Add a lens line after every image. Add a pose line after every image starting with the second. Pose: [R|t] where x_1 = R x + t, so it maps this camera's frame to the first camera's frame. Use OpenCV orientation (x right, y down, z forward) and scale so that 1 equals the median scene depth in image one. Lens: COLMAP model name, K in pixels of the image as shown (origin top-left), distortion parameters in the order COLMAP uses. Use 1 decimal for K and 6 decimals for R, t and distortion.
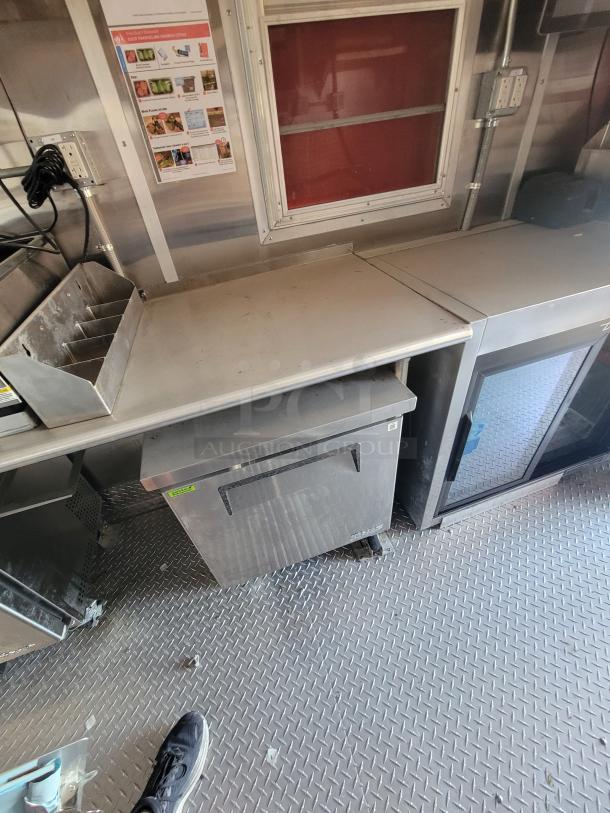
lens RADIAL K [[334.9, 0, 296.9], [0, 334.9, 406.8], [0, 0, 1]] dist [-0.006792, 0.002663]
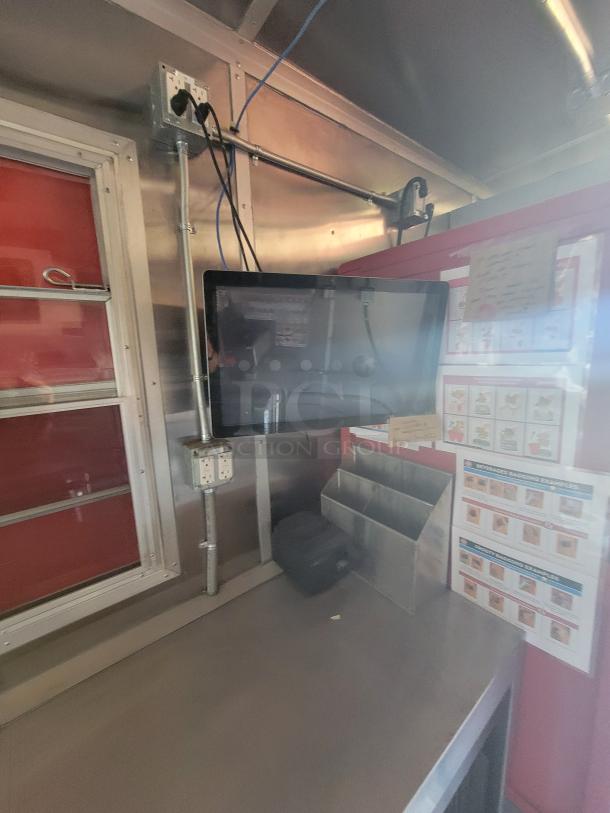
lens RADIAL K [[334.9, 0, 299.9], [0, 334.9, 404.0], [0, 0, 1]] dist [-0.006792, 0.002663]
pose [[0.927500, 0.013195, 0.373590, 0.480298], [0.186670, 0.849511, -0.493443, -0.575405], [-0.323880, 0.527407, 0.785458, 0.168958]]
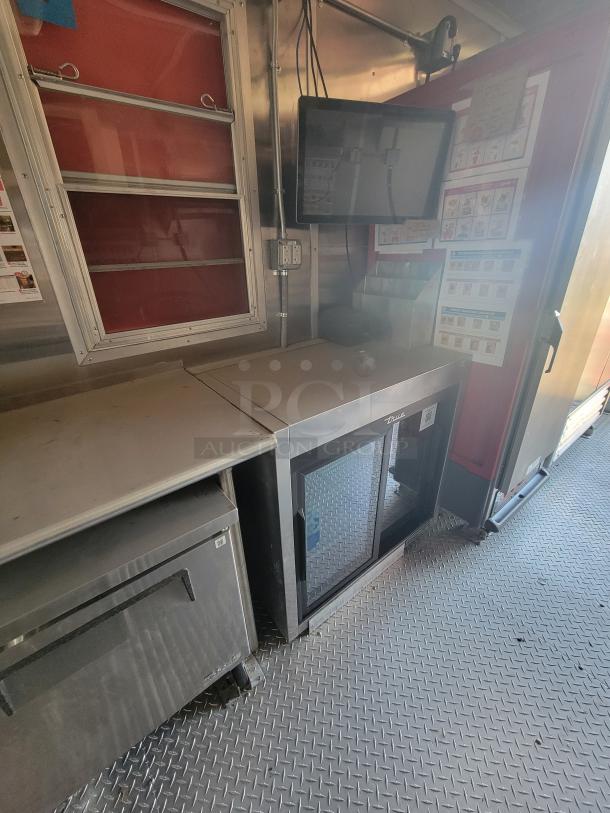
lens RADIAL K [[334.9, 0, 298.7], [0, 334.9, 406.2], [0, 0, 1]] dist [-0.006792, 0.002663]
pose [[0.936845, -0.072016, 0.342251, 0.156229], [0.162278, 0.956365, -0.242966, -0.035902], [-0.309819, 0.283161, 0.907652, -0.042882]]
